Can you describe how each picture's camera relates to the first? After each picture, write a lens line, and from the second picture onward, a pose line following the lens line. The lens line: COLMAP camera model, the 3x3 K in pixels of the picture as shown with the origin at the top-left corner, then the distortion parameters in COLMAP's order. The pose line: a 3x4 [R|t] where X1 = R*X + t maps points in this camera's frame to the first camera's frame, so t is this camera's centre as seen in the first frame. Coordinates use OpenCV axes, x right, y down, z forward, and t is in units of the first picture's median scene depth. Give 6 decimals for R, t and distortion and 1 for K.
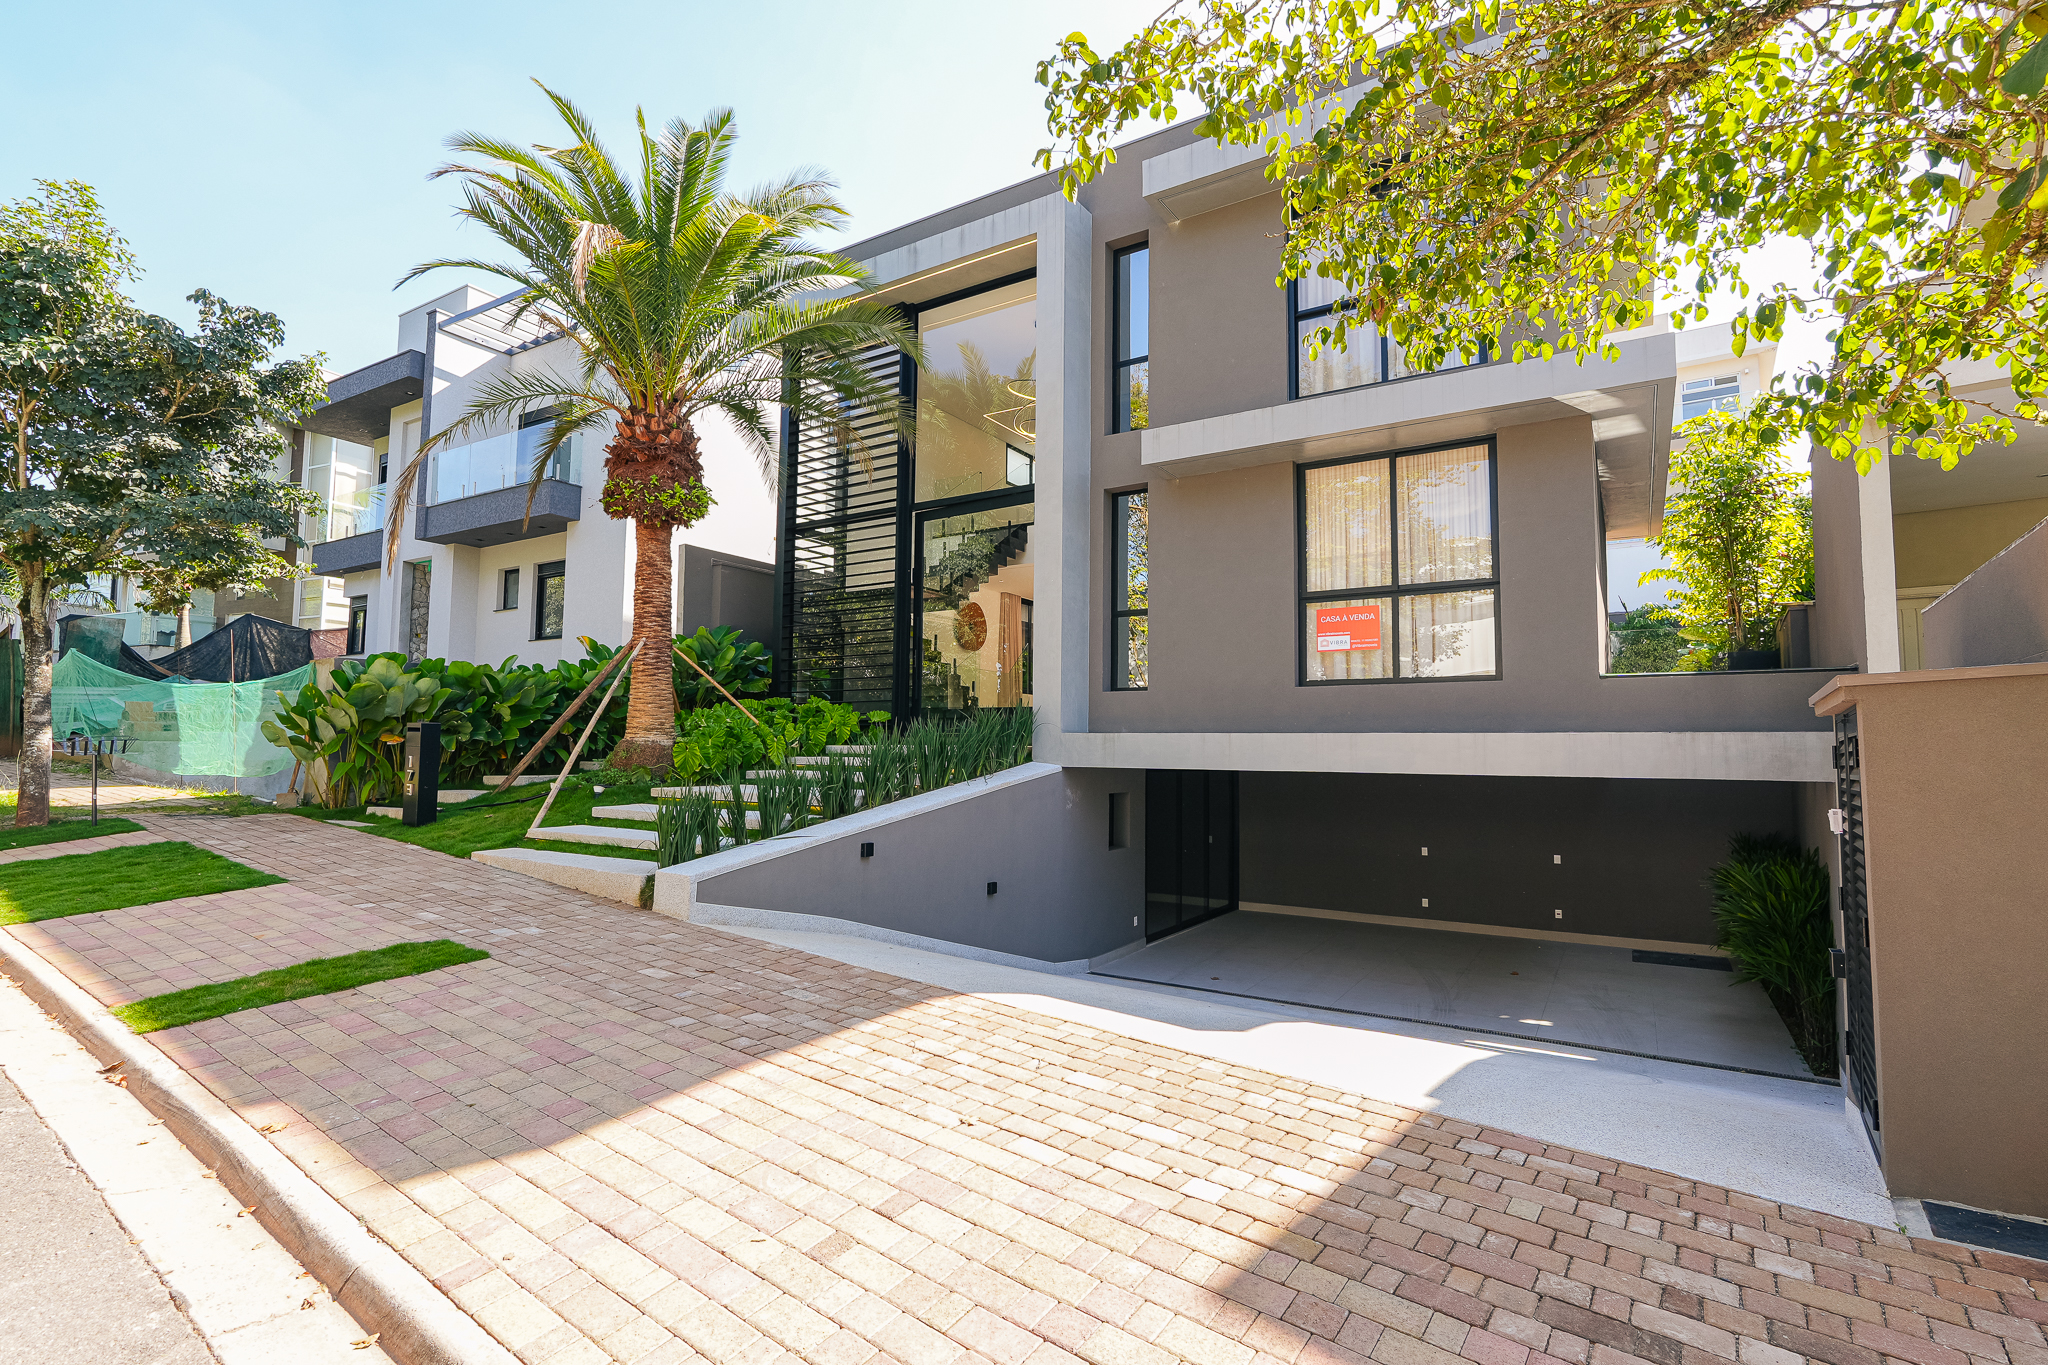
lens RADIAL K [[916.4, 0, 1021.8], [0, 916.4, 652.9], [0, 0, 1]] dist [-0.015820, 0.008589]
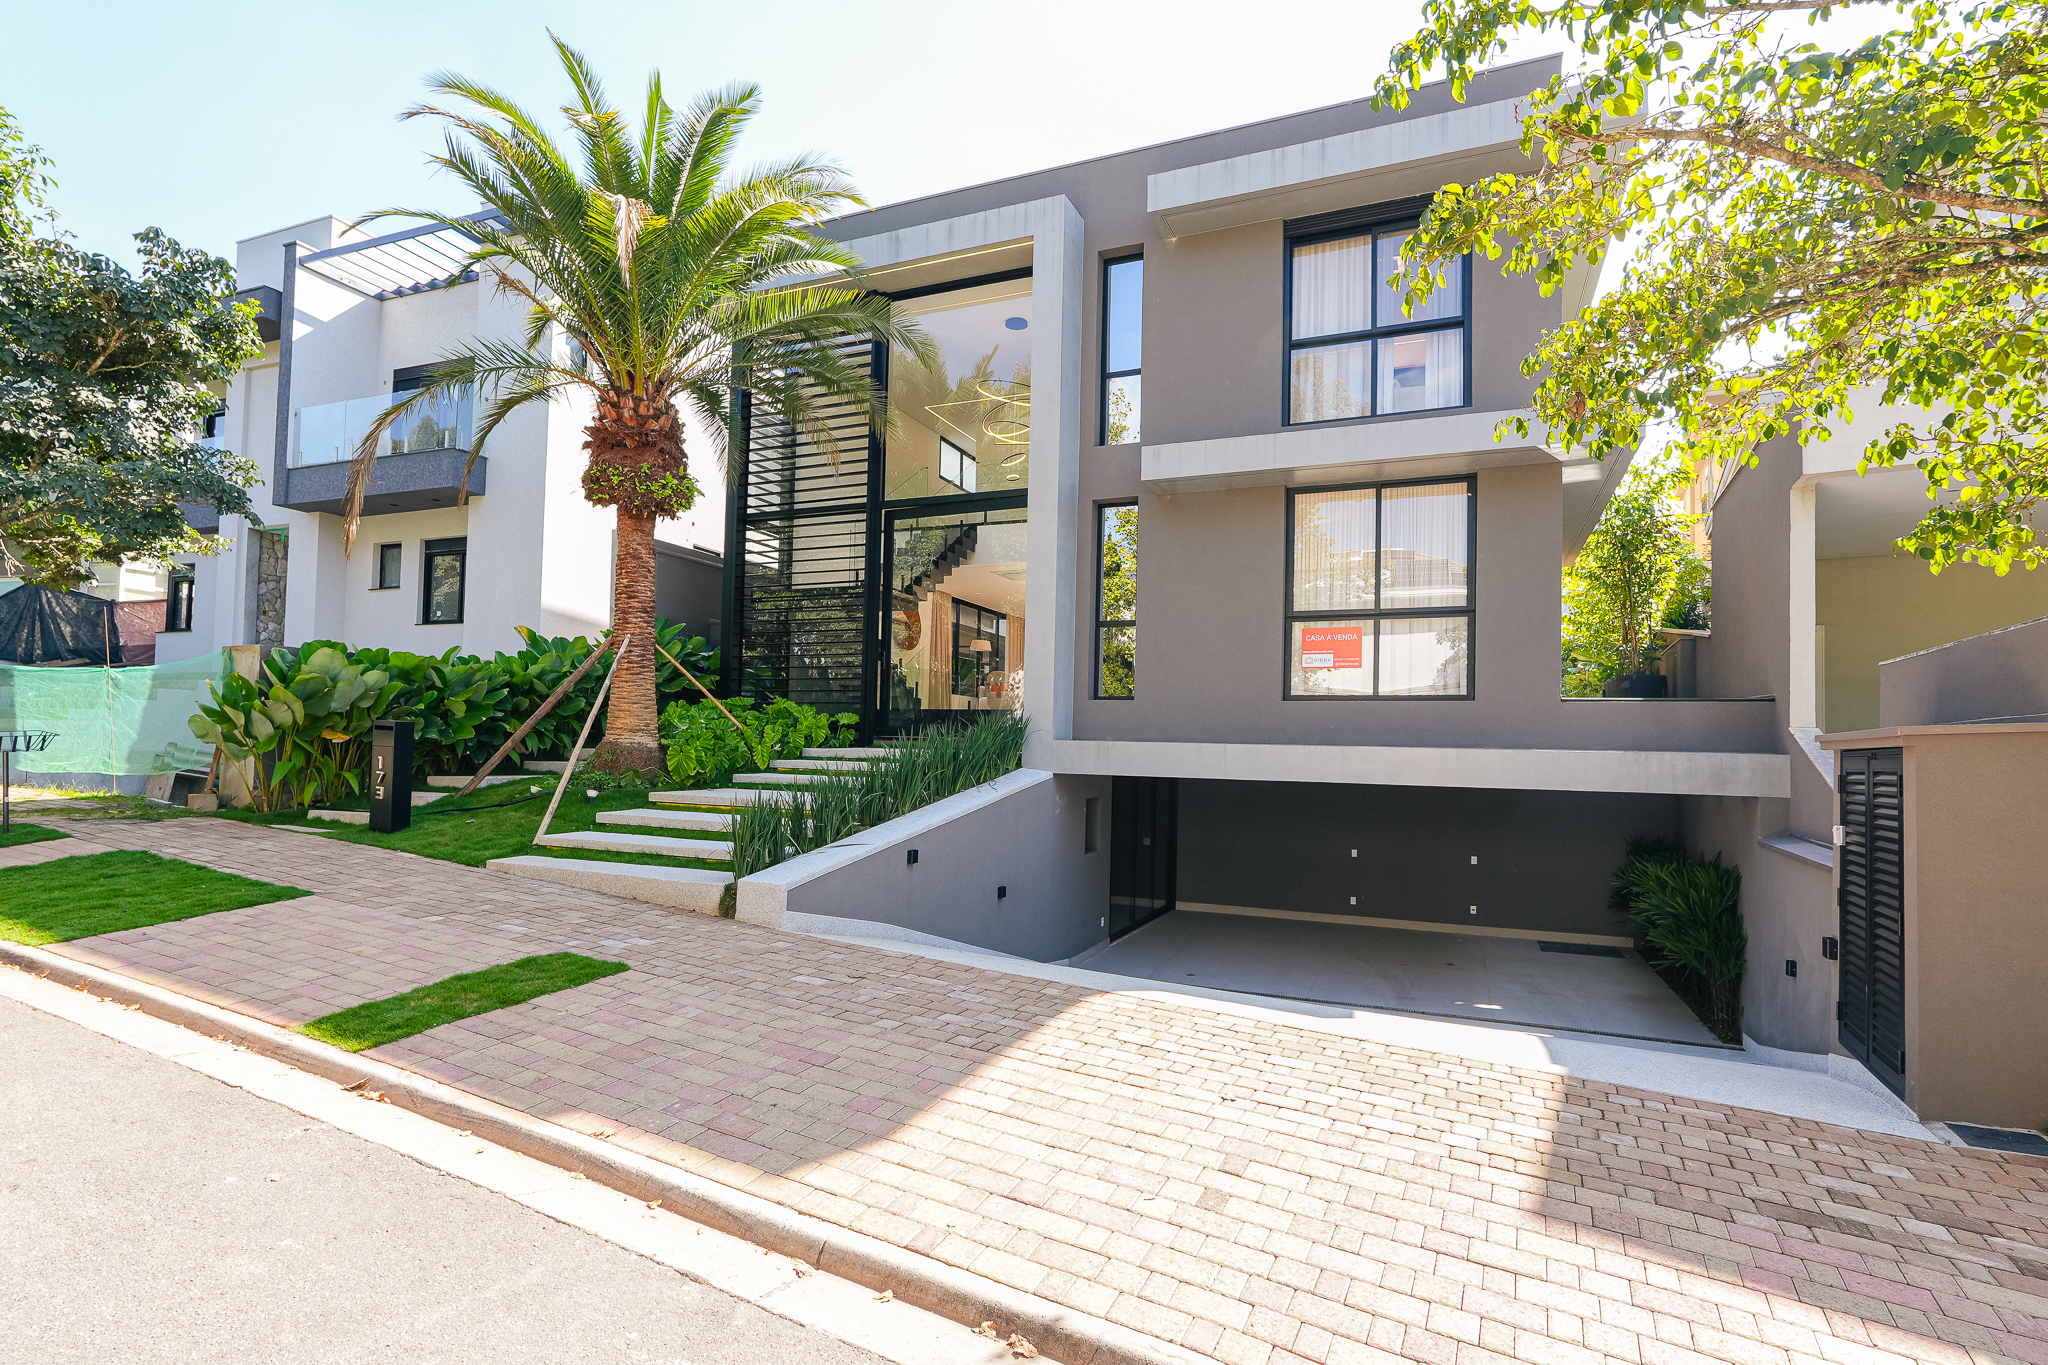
lens RADIAL K [[950.1, 0, 1024.0], [0, 950.1, 682.5], [0, 0, 1]] dist [-0.017563, 0.010057]
pose [[0.988060, 0.023795, 0.152219, -0.178636], [-0.029619, 0.998909, 0.036112, -0.016172], [-0.151194, -0.040190, 0.987687, -0.041869]]
